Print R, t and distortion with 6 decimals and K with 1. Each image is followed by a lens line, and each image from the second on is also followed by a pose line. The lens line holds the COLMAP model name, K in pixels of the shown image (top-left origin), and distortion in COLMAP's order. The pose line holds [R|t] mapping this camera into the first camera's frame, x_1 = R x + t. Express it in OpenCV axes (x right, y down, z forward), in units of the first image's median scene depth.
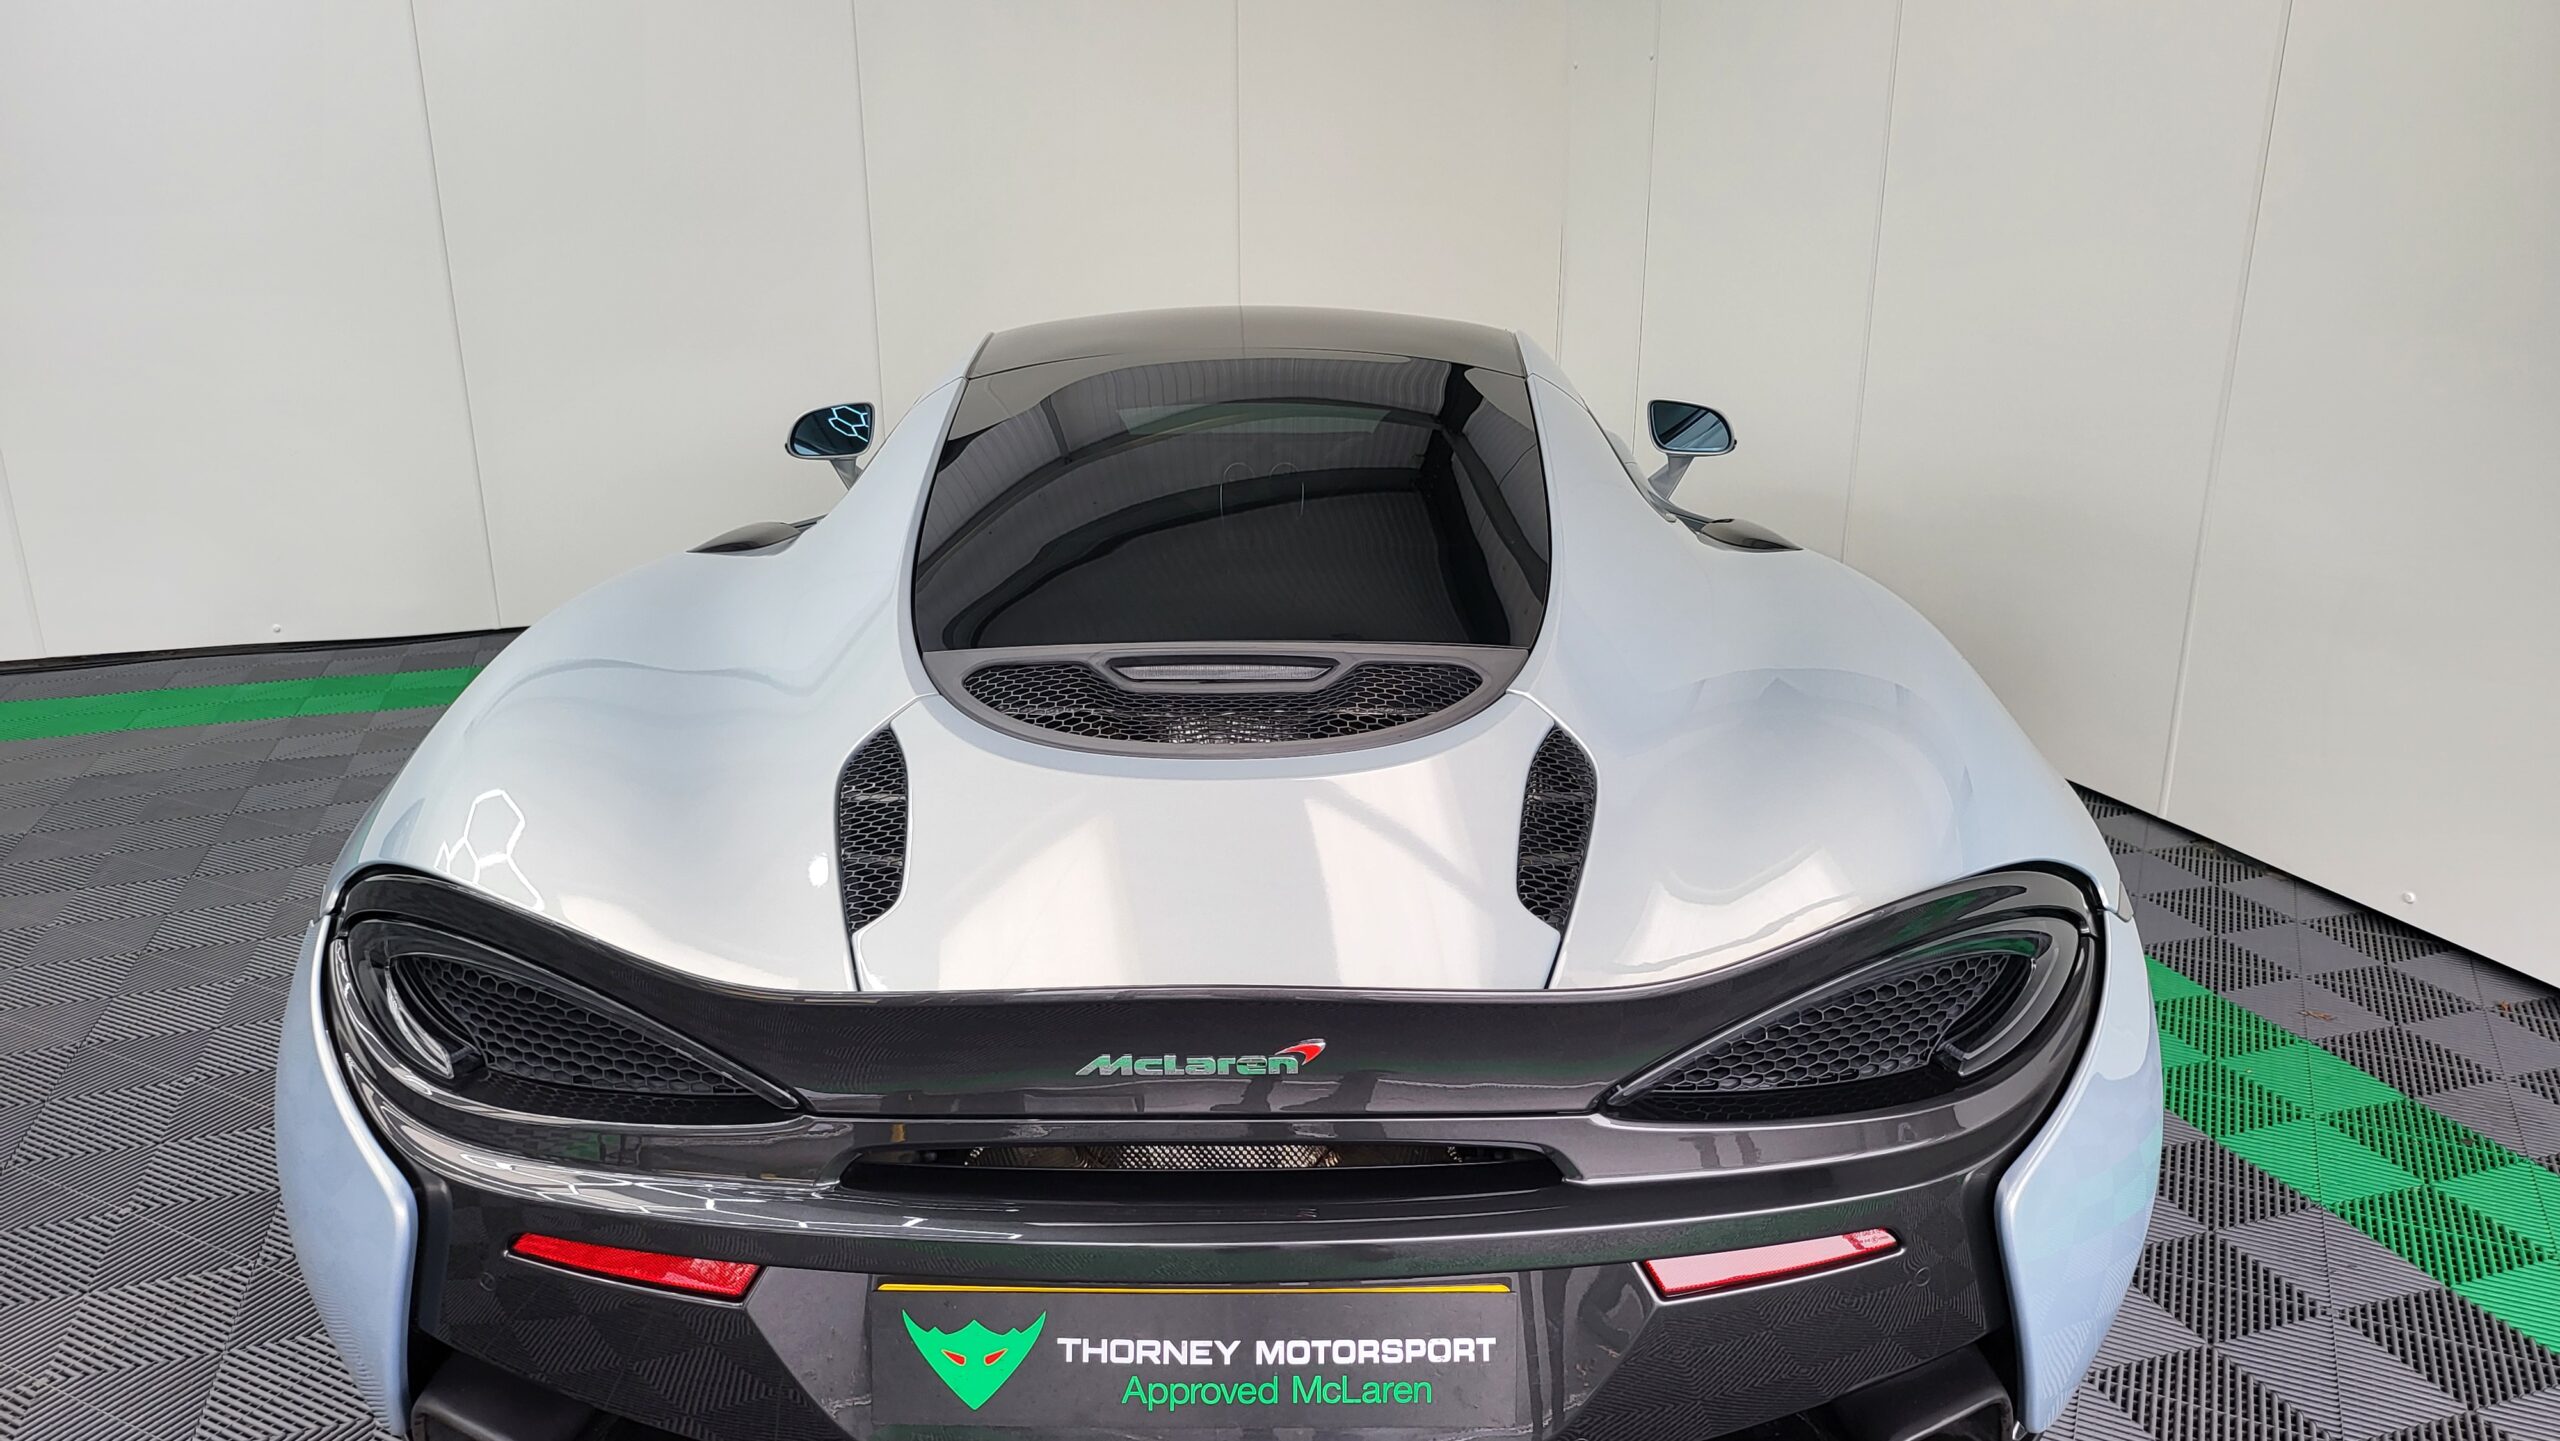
lens RADIAL K [[1807.4, 0, 1306.6], [0, 1807.4, 711.6], [0, 0, 1]] dist [0.053450, -0.065233]
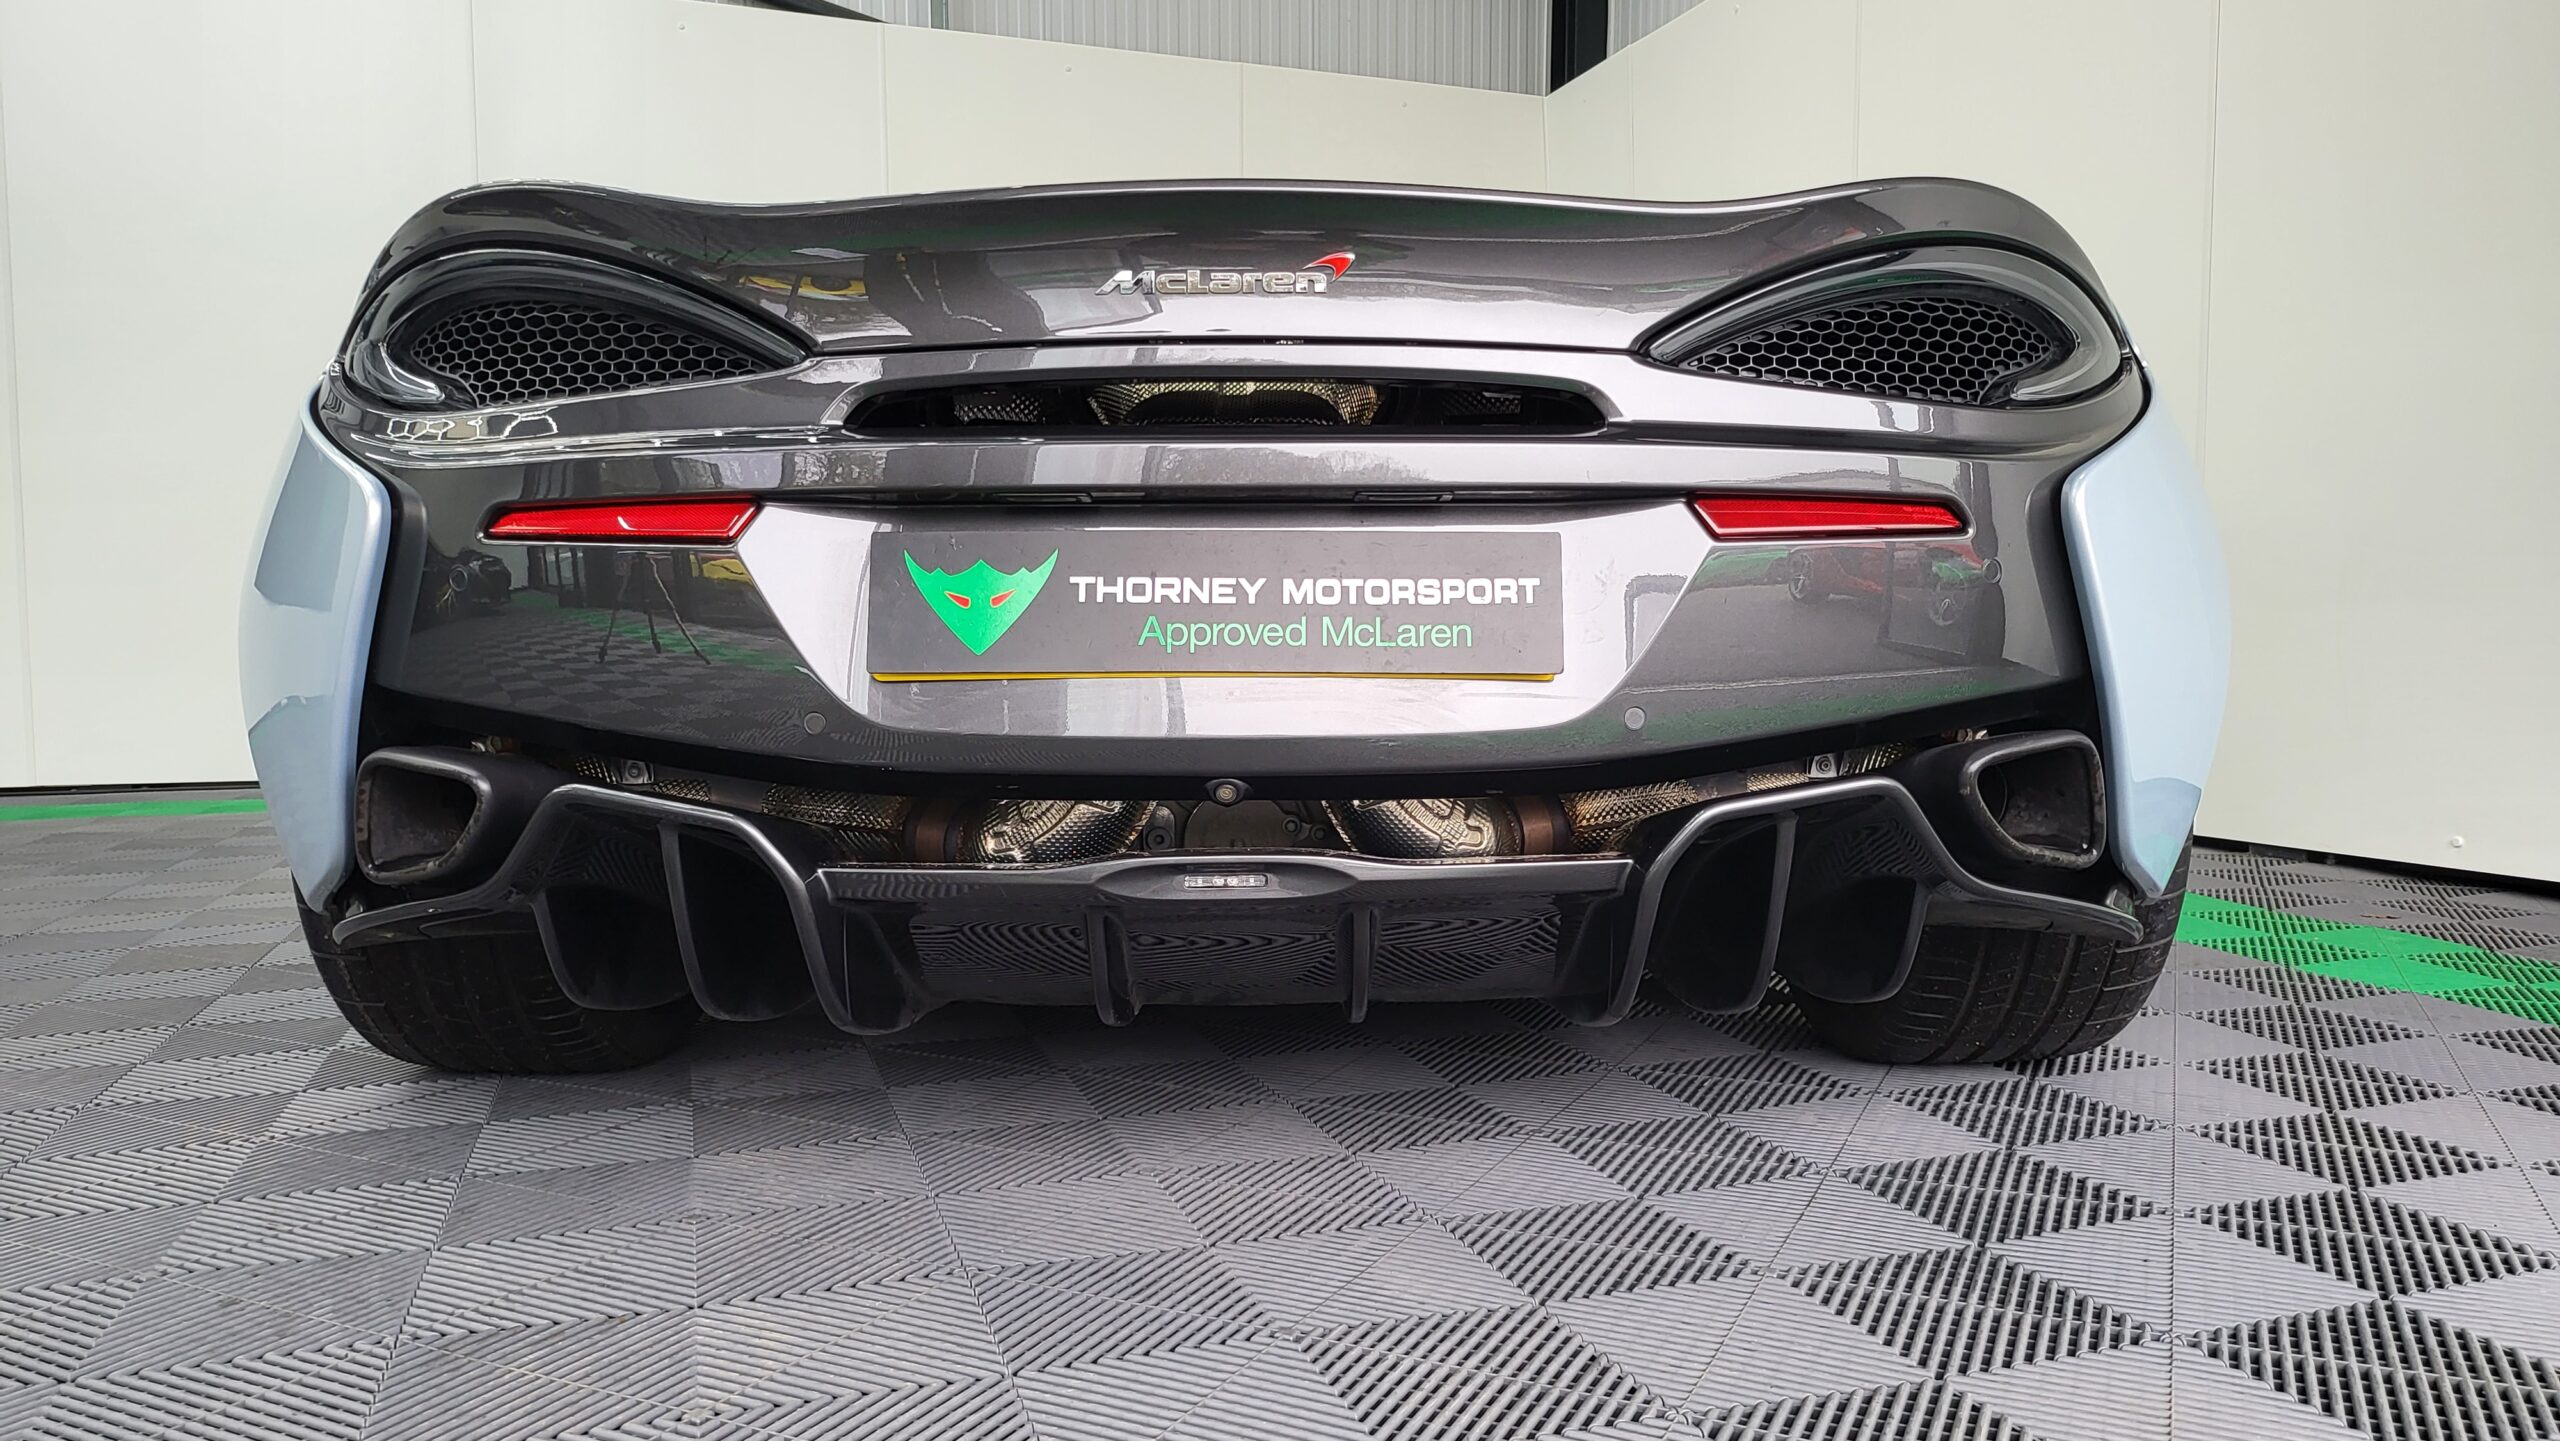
lens RADIAL K [[1807.4, 0, 1306.6], [0, 1807.4, 711.6], [0, 0, 1]] dist [0.053450, -0.065233]
pose [[0.999990, -0.003865, 0.002434, -0.018073], [0.004334, 0.971293, -0.237845, 0.631593], [-0.001445, 0.237853, 0.971300, 0.113476]]
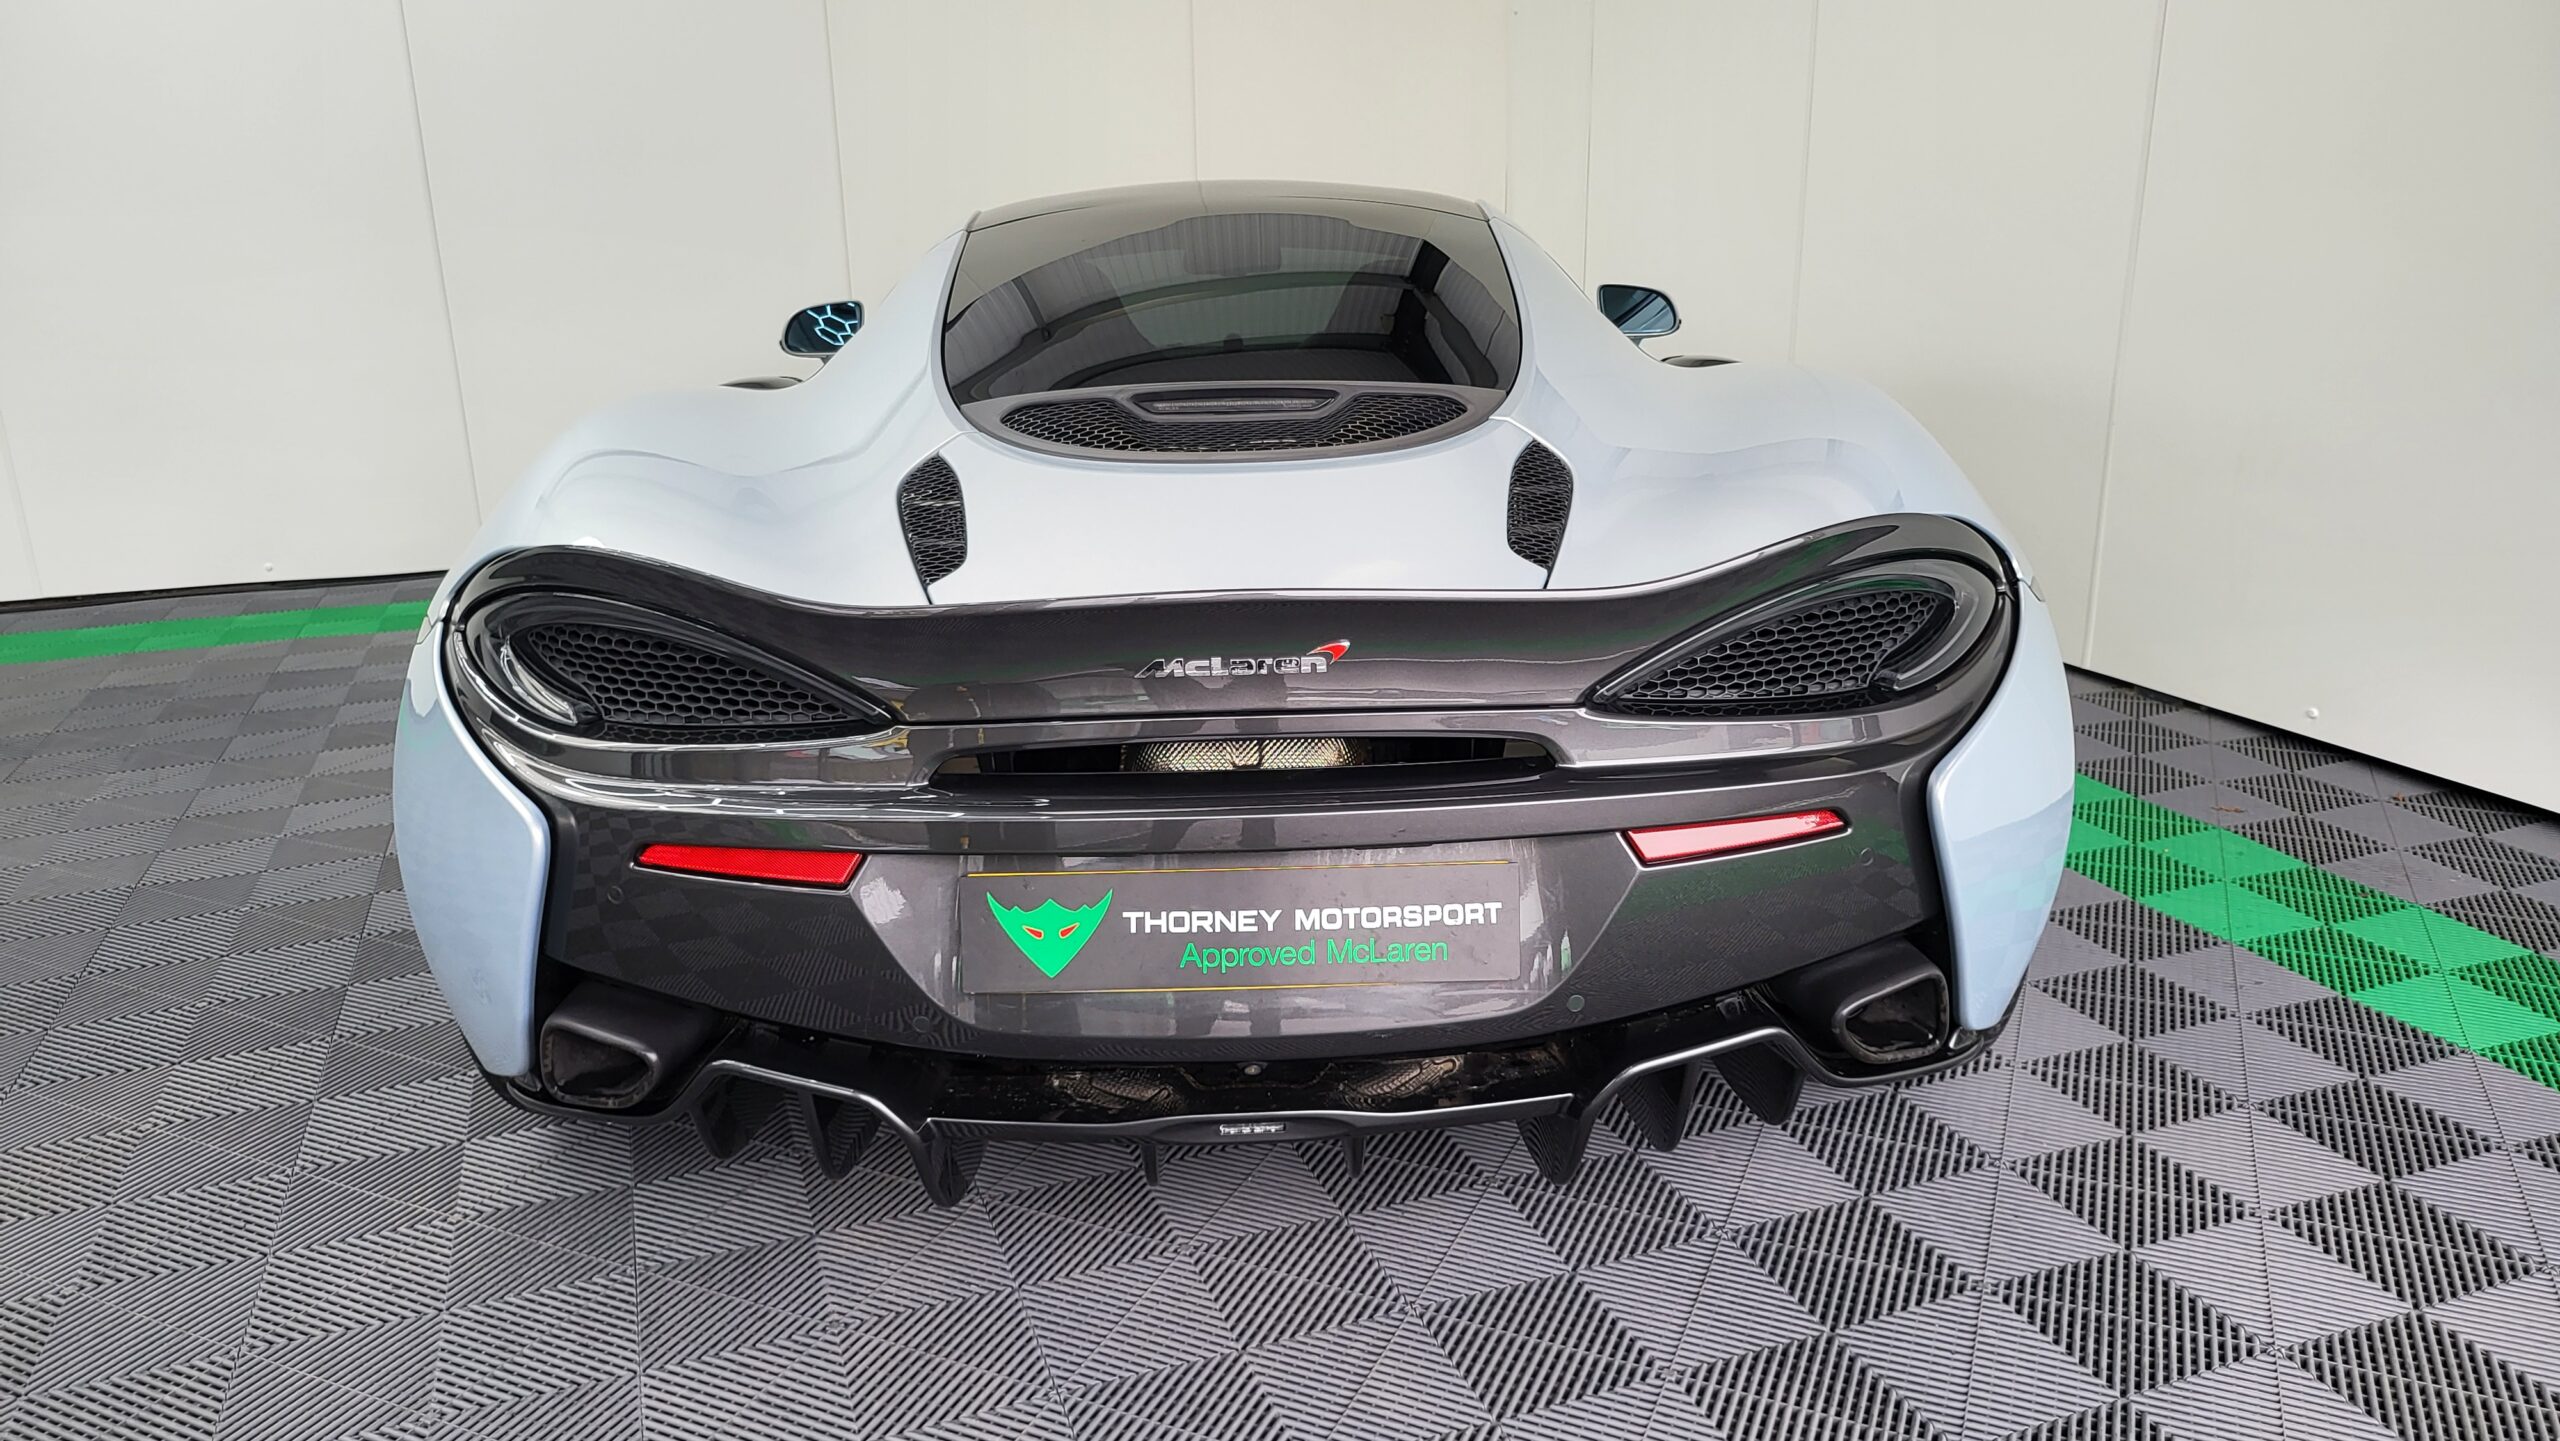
lens RADIAL K [[1807.4, 0, 1306.6], [0, 1807.4, 711.6], [0, 0, 1]] dist [0.053450, -0.065233]
pose [[0.999308, -0.025172, 0.027379, -0.048639], [0.025400, 0.999646, -0.007982, 0.228955], [-0.027168, 0.008672, 0.999593, -0.151056]]
